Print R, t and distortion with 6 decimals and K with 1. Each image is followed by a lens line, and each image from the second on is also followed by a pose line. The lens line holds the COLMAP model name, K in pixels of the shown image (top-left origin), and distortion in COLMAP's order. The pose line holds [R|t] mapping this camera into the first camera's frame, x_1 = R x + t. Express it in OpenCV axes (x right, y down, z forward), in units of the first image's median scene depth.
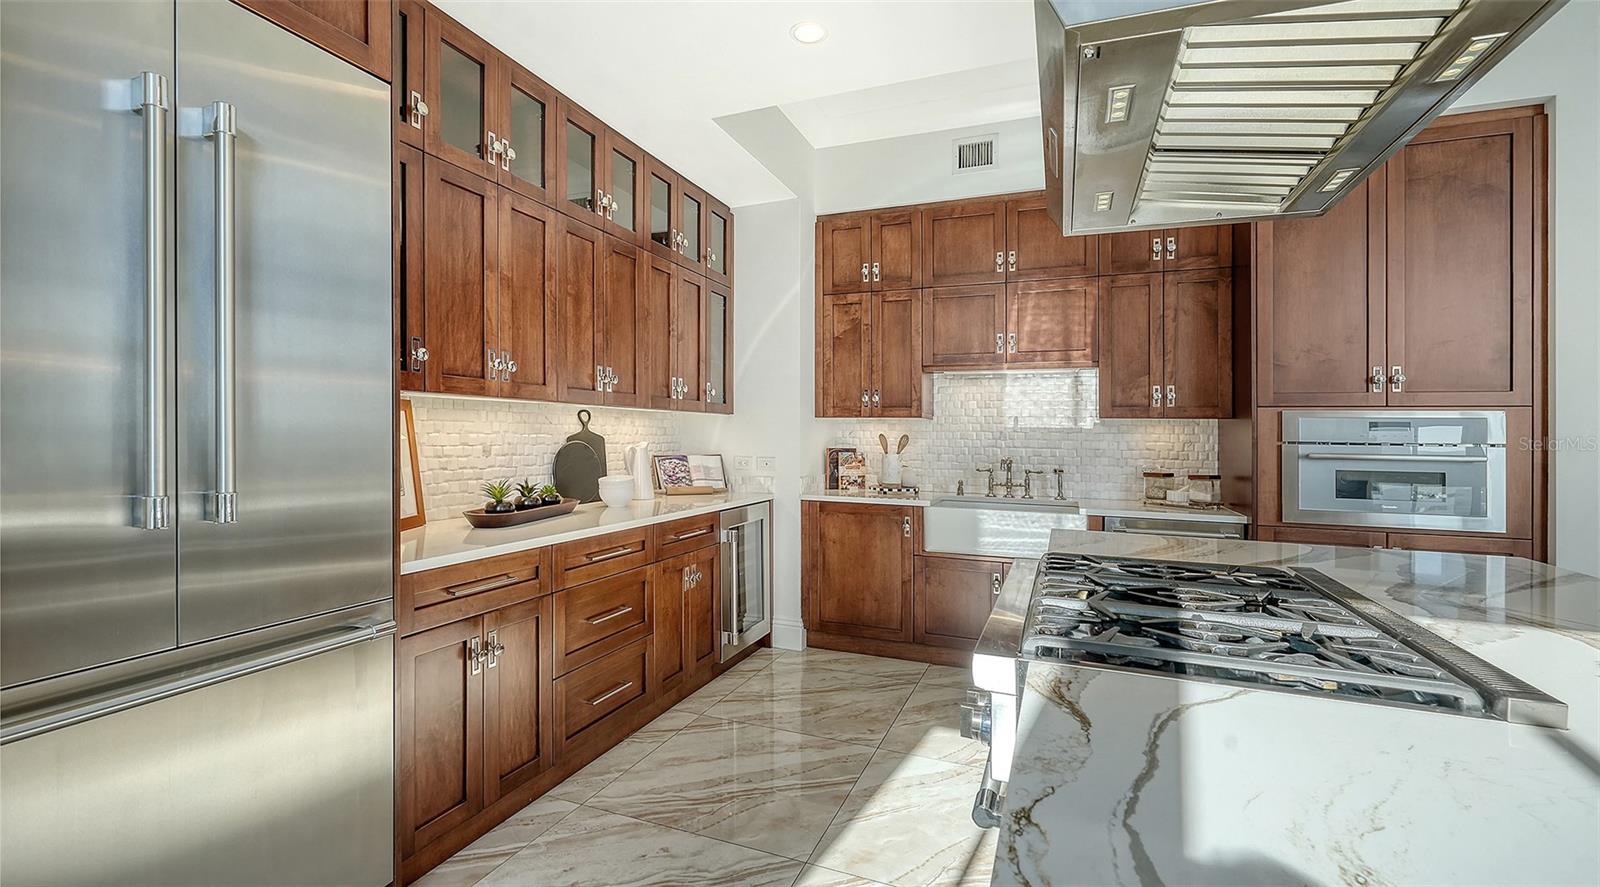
lens RADIAL K [[686.4, 0, 795.5], [0, 686.4, 427.0], [0, 0, 1]] dist [-0.000347, 0.000552]
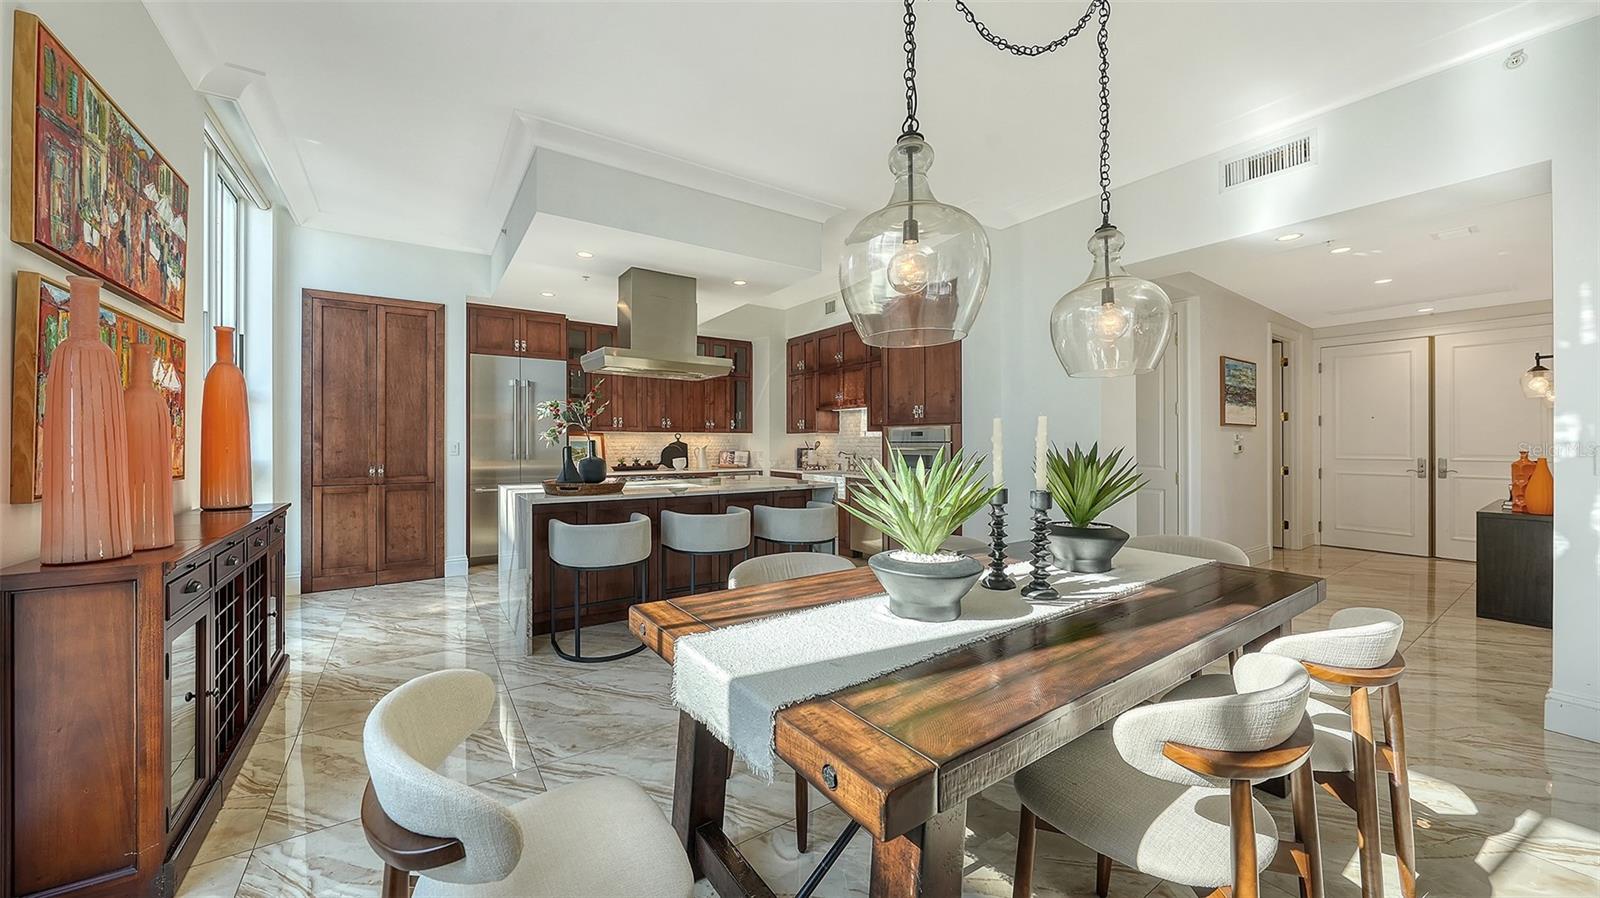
lens RADIAL K [[569.2, 0, 797.2], [0, 569.2, 441.0], [0, 0, 1]] dist [-0.001763, -0.000088]
pose [[0.832475, -0.015715, -0.553840, 1.202477], [0.018020, 0.999837, -0.001284, 0.013436], [0.553770, -0.008912, 0.832622, -0.539348]]
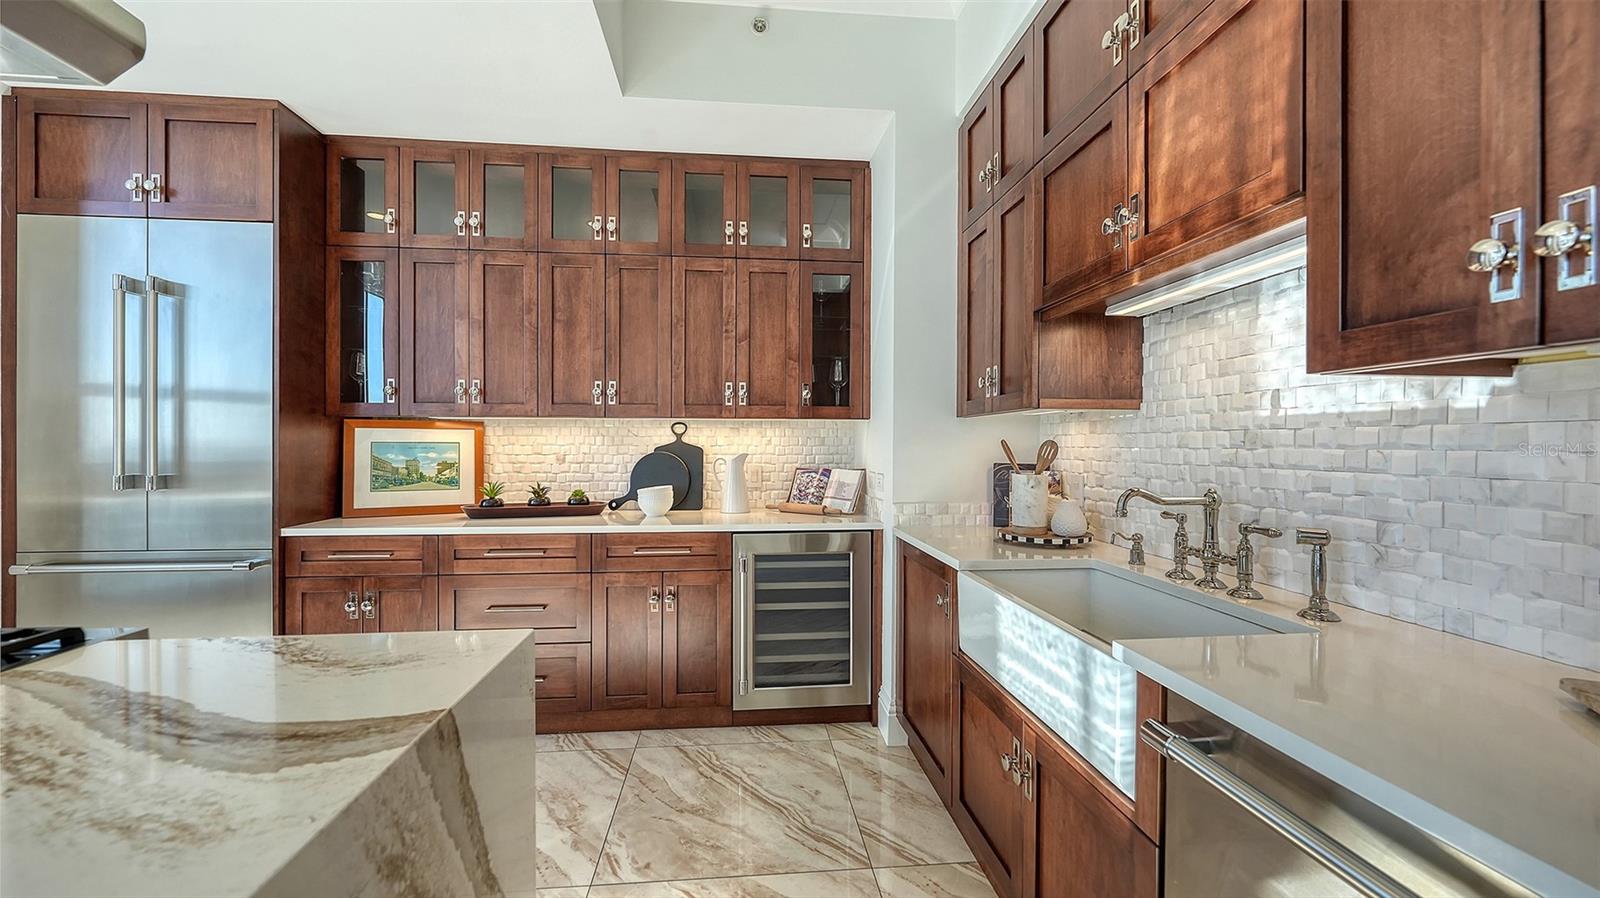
lens RADIAL K [[625.1, 0, 793.8], [0, 625.1, 450.2], [0, 0, 1]] dist [-0.008842, -0.000334]
pose [[0.462712, -0.005607, -0.886491, 0.574610], [0.014986, 0.999887, 0.001498, 0.017550], [0.886382, -0.013978, 0.462743, 0.657901]]
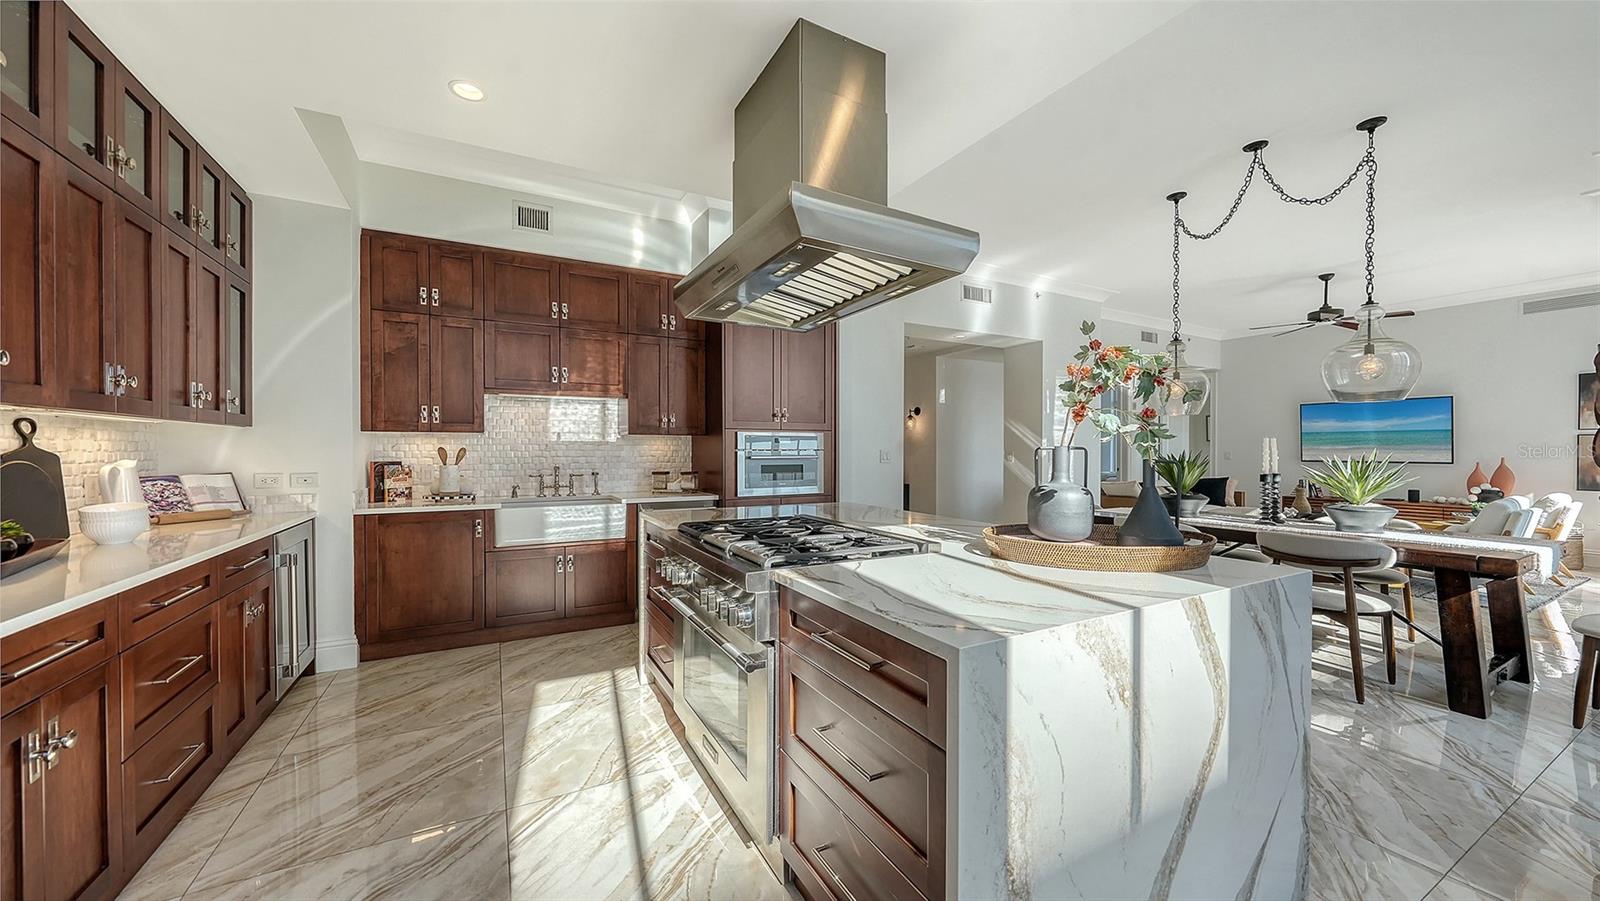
lens RADIAL K [[559.2, 0, 794.9], [0, 559.2, 442.5], [0, 0, 1]] dist [-0.007439, -0.000144]
pose [[0.641617, -0.003138, 0.767019, -0.214244], [-0.000519, 0.999990, 0.004525, -0.001912], [-0.767025, -0.003301, 0.641609, 0.002042]]
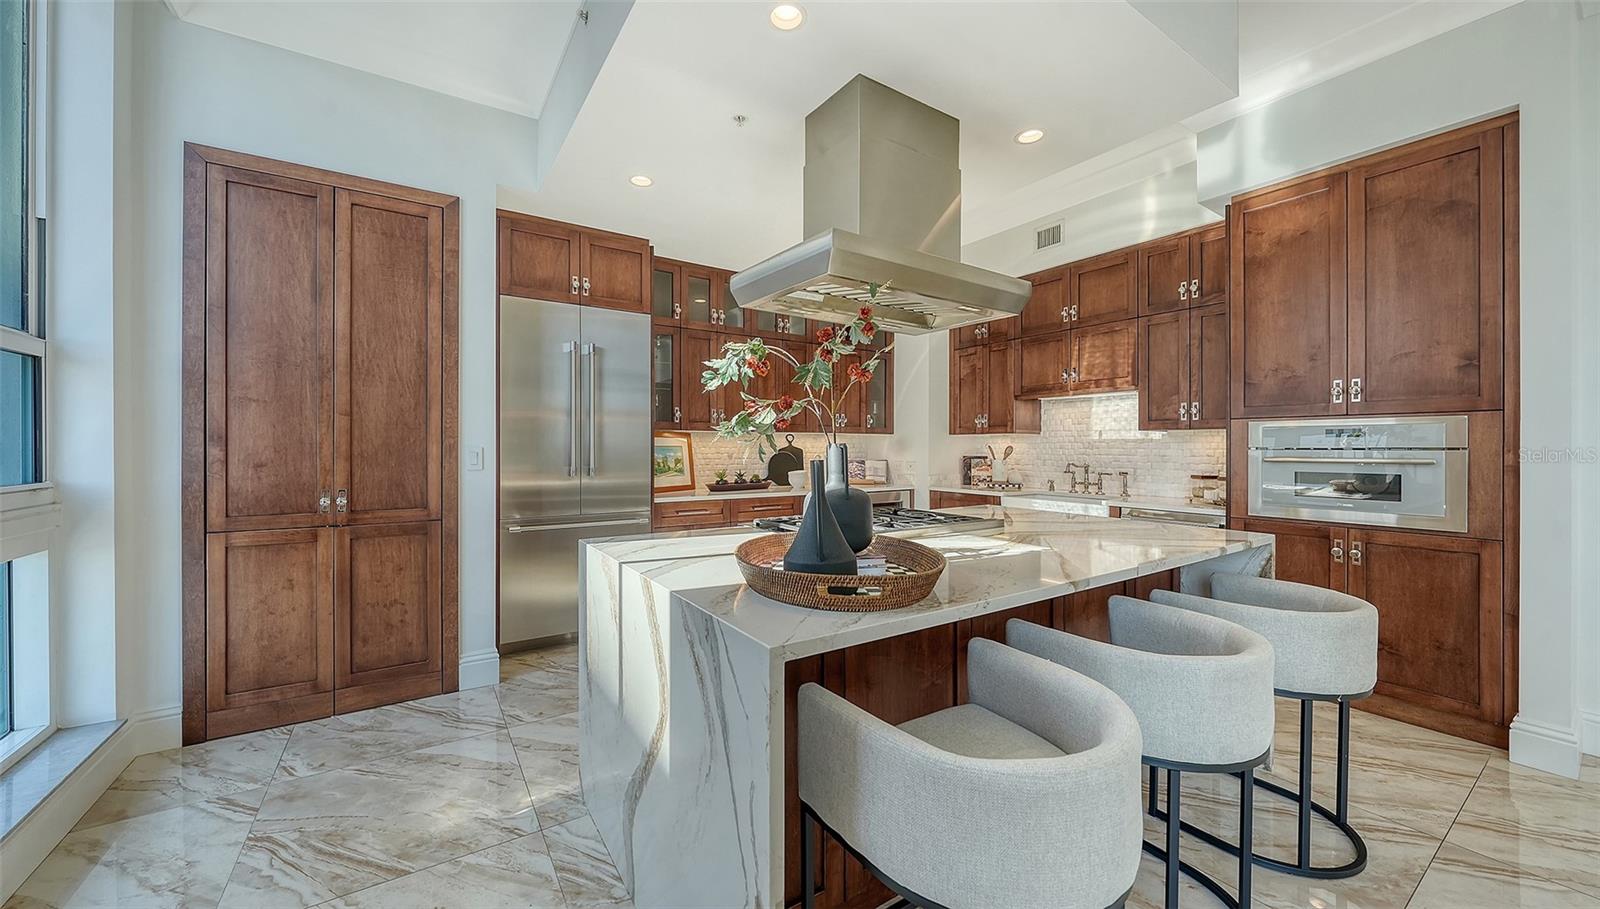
lens RADIAL K [[575.6, 0, 780.2], [0, 575.6, 446.3], [0, 0, 1]] dist [-0.000667, -0.000091]
pose [[0.817525, -0.012781, -0.575752, 0.505999], [0.015906, 0.999873, 0.000390, 0.004646], [0.575674, -0.009477, 0.817625, -0.239548]]
